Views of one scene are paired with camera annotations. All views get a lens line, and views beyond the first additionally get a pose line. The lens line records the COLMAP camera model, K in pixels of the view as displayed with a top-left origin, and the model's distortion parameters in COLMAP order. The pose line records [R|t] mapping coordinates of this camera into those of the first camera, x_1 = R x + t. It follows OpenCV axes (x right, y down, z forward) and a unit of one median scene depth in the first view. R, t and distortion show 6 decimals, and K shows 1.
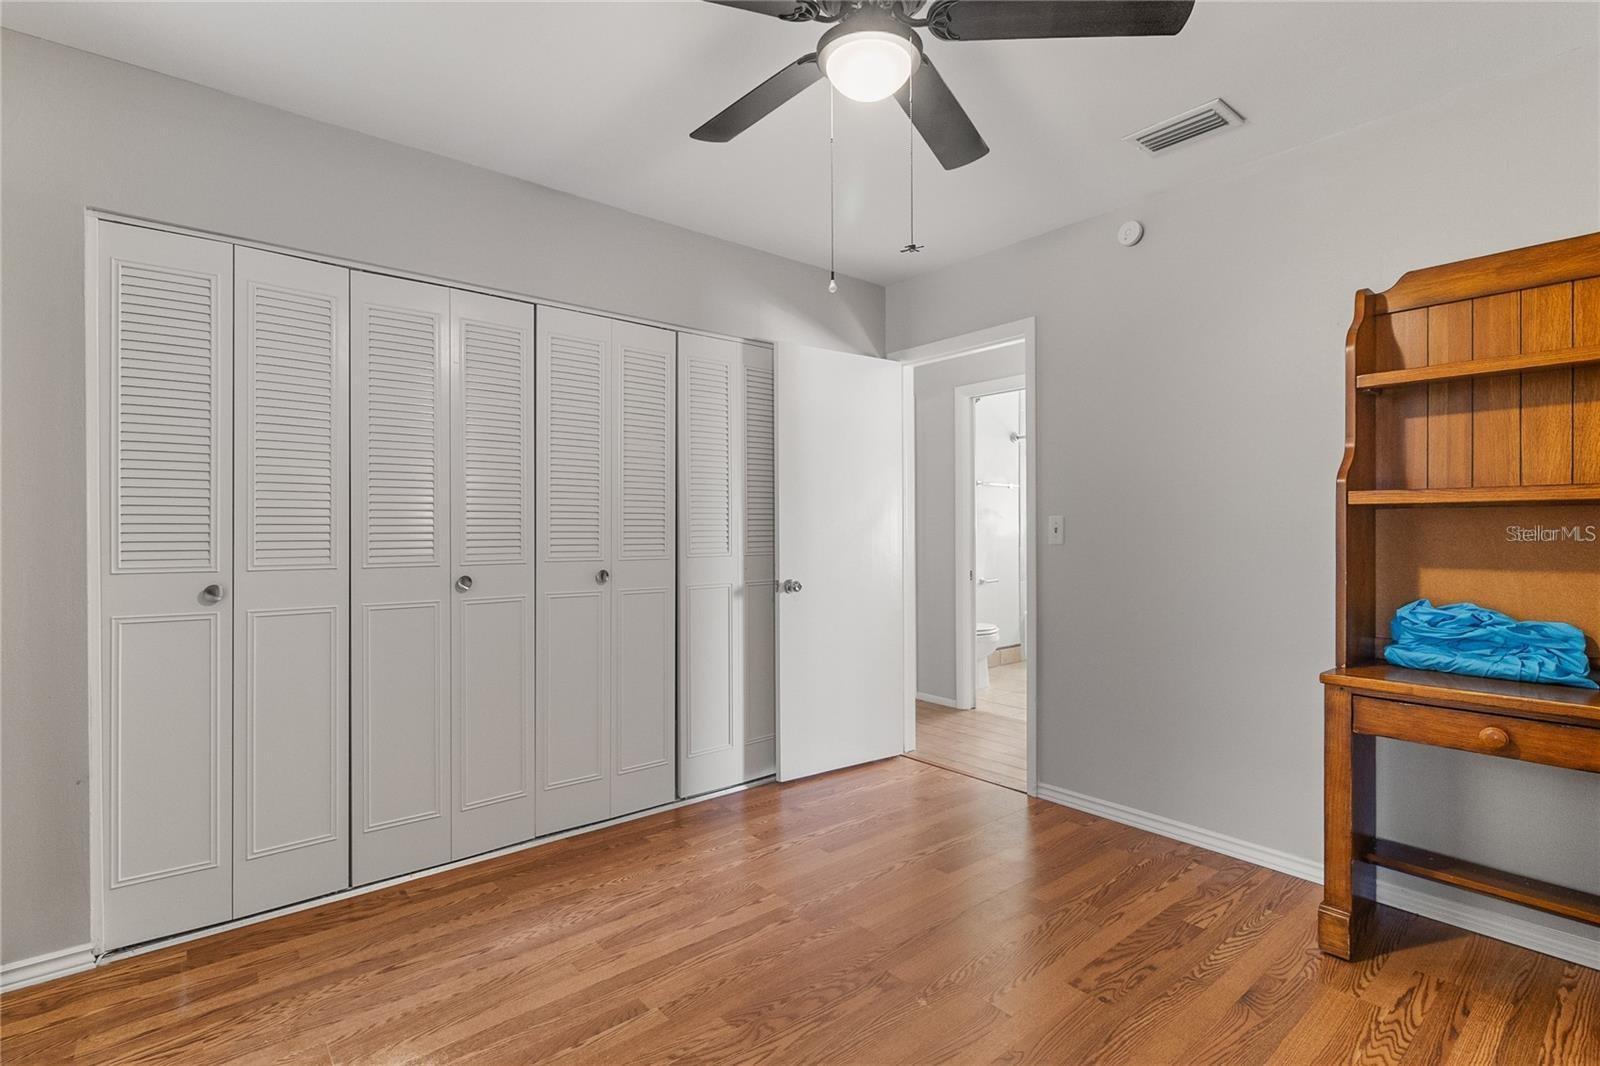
lens RADIAL K [[751.6, 0, 799.9], [0, 751.6, 532.0], [0, 0, 1]] dist [0.001533, 0.002511]
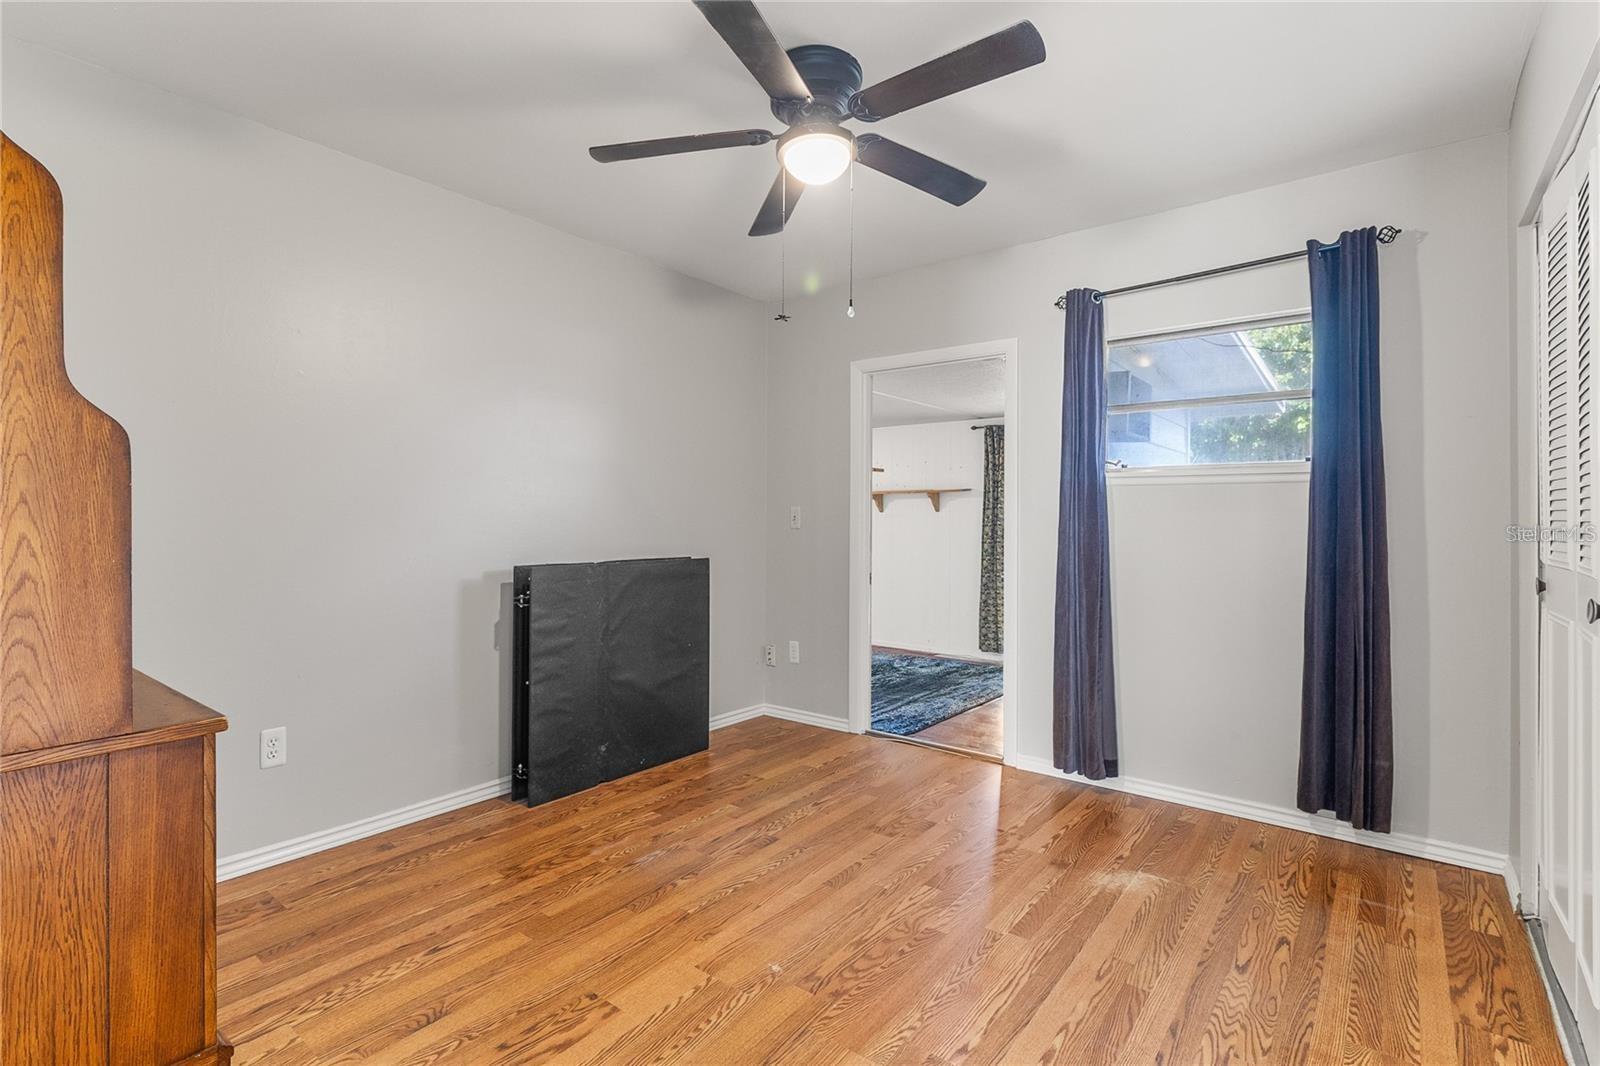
lens RADIAL K [[751.6, 0, 798.9], [0, 751.6, 525.1], [0, 0, 1]] dist [0.001533, 0.002511]
pose [[-0.979655, -0.000197, -0.200691, 0.330890], [-0.001446, 0.999980, 0.006078, 0.002386], [0.200686, 0.006245, -0.979636, 1.962448]]
